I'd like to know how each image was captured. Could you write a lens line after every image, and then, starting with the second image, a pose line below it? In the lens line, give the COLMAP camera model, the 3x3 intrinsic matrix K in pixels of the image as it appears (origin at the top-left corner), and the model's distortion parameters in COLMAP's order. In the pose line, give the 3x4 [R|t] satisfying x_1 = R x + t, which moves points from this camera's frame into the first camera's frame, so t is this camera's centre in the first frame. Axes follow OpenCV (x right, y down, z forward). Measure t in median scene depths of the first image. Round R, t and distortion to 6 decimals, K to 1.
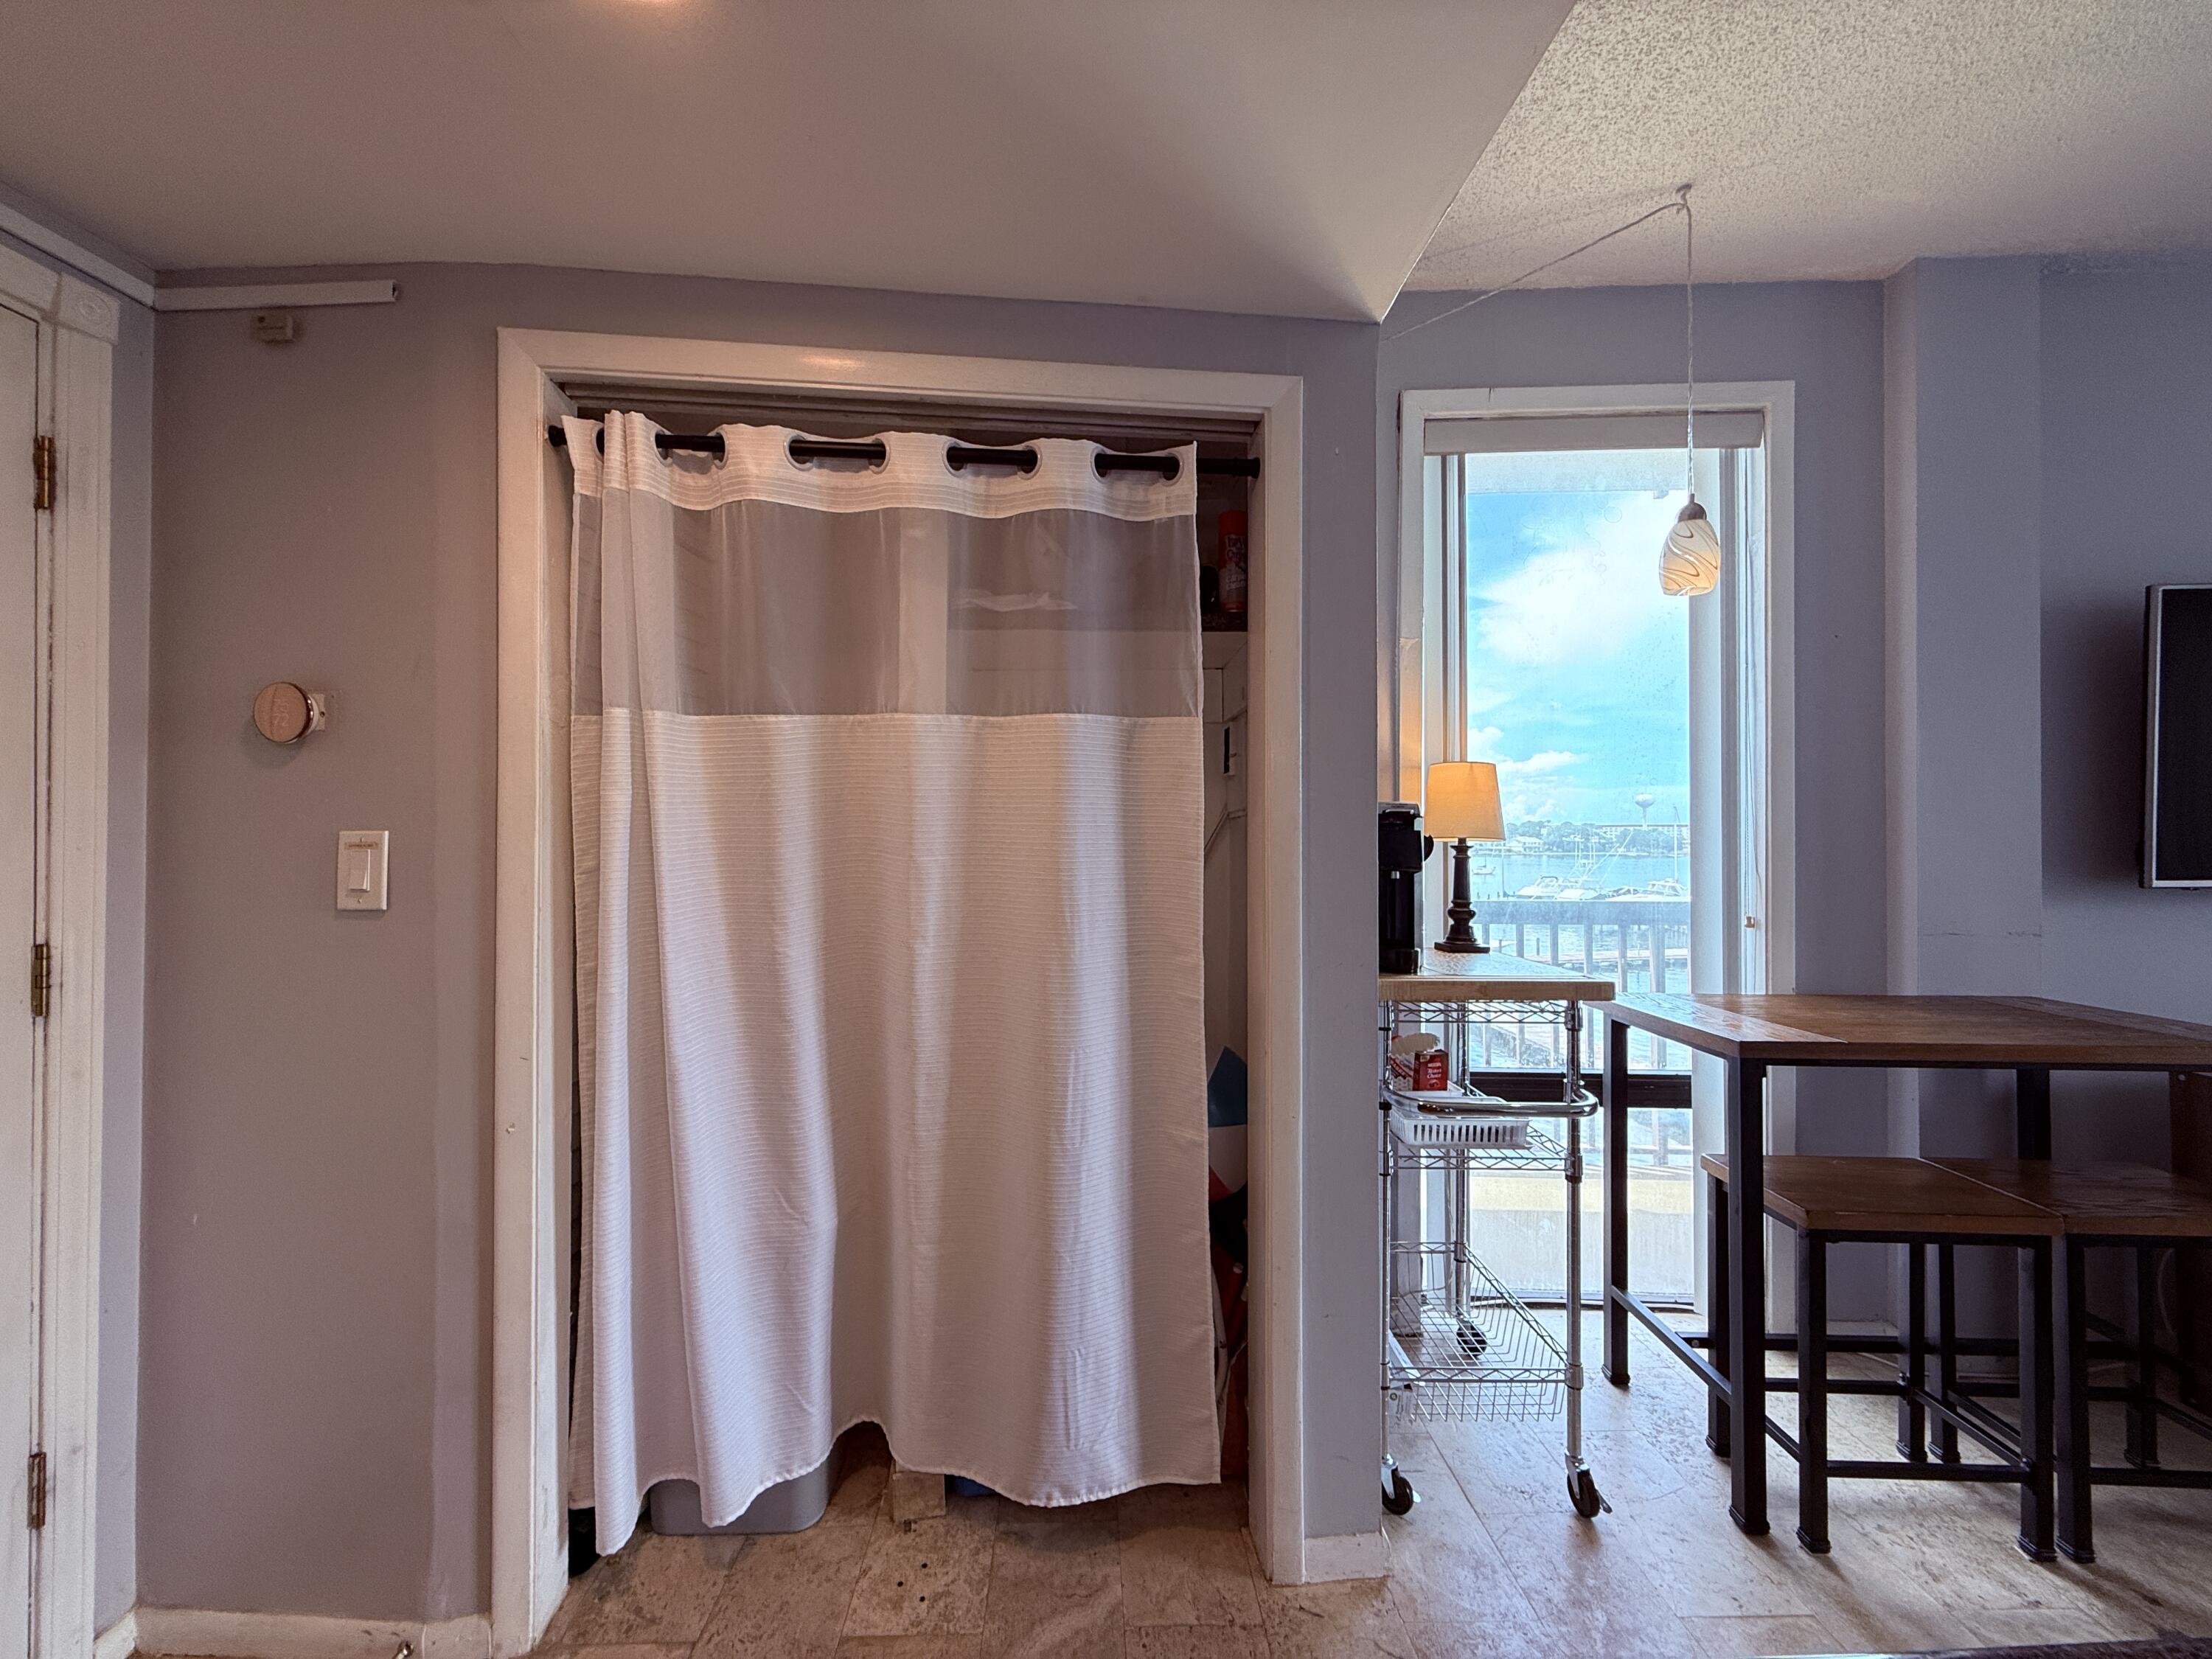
lens RADIAL K [[878.3, 0, 1106.0], [0, 878.3, 829.5], [0, 0, 1]] dist [0.000466, -0.000028]
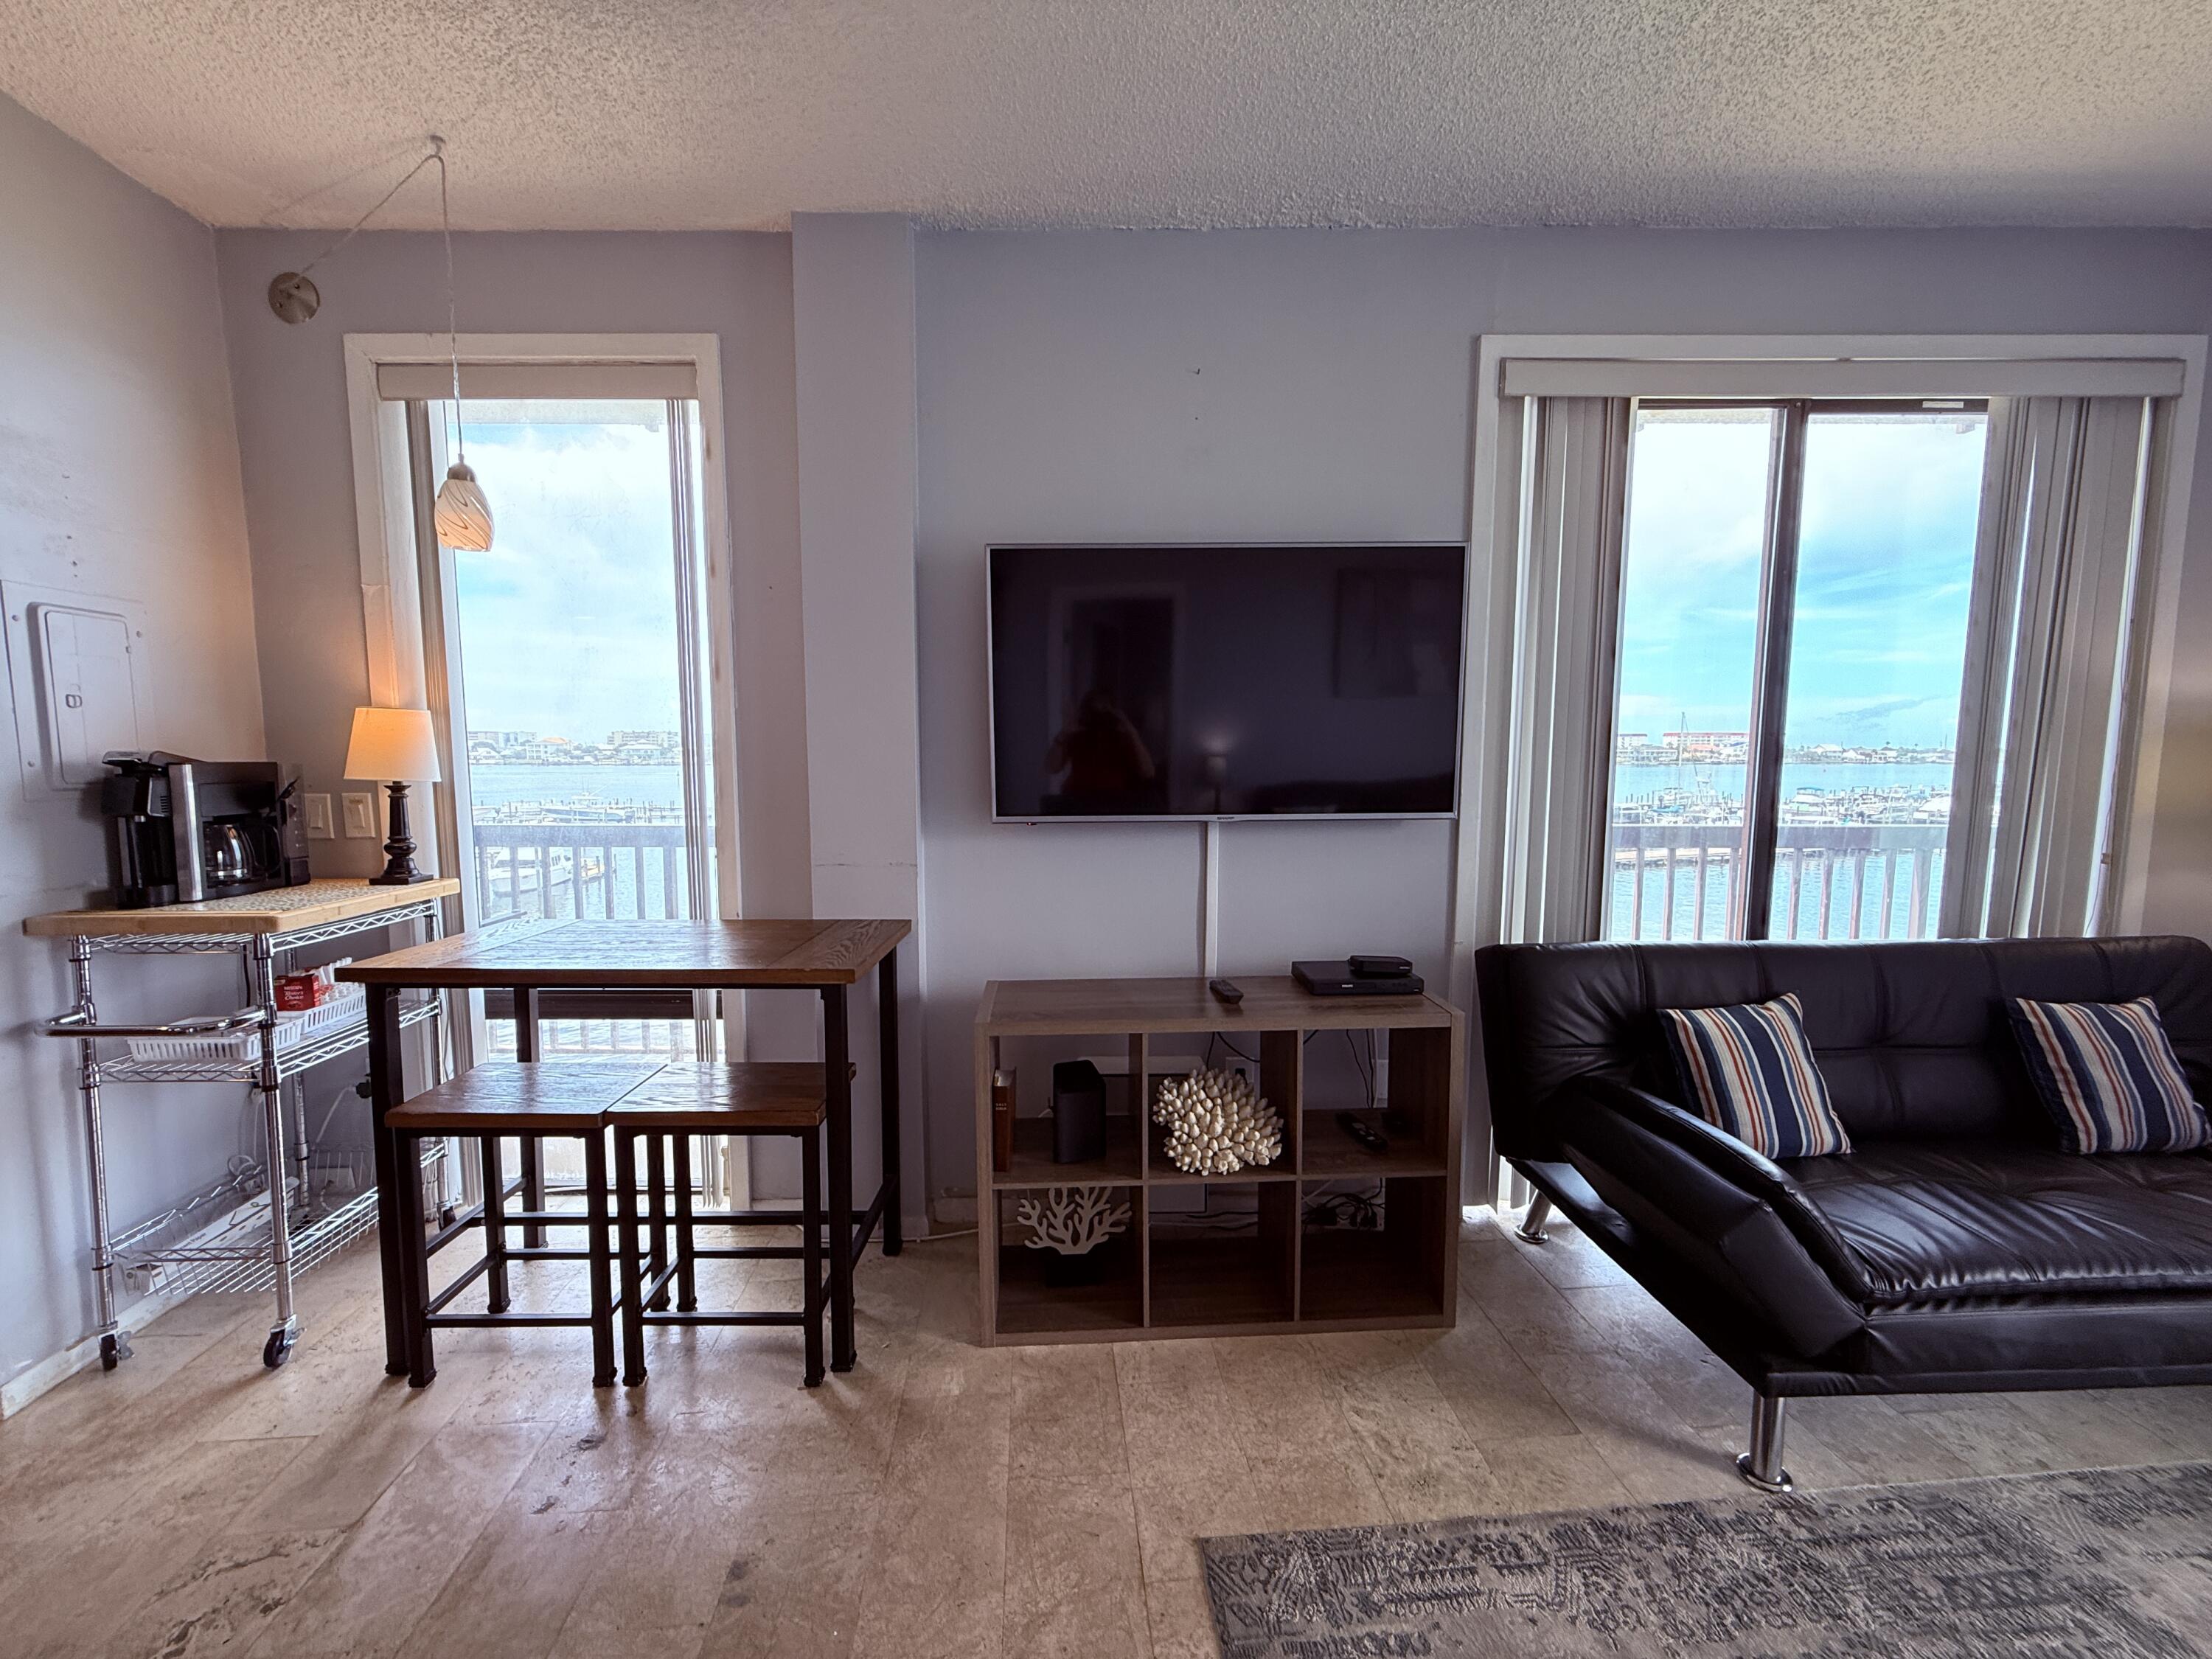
lens RADIAL K [[881.7, 0, 1103.6], [0, 881.7, 831.6], [0, 0, 1]] dist [-0.000397, -0.000104]
pose [[0.998517, -0.005236, 0.054189, 1.211061], [-0.000450, 0.994536, 0.104394, -0.038787], [-0.054440, -0.104264, 0.993059, -0.117158]]
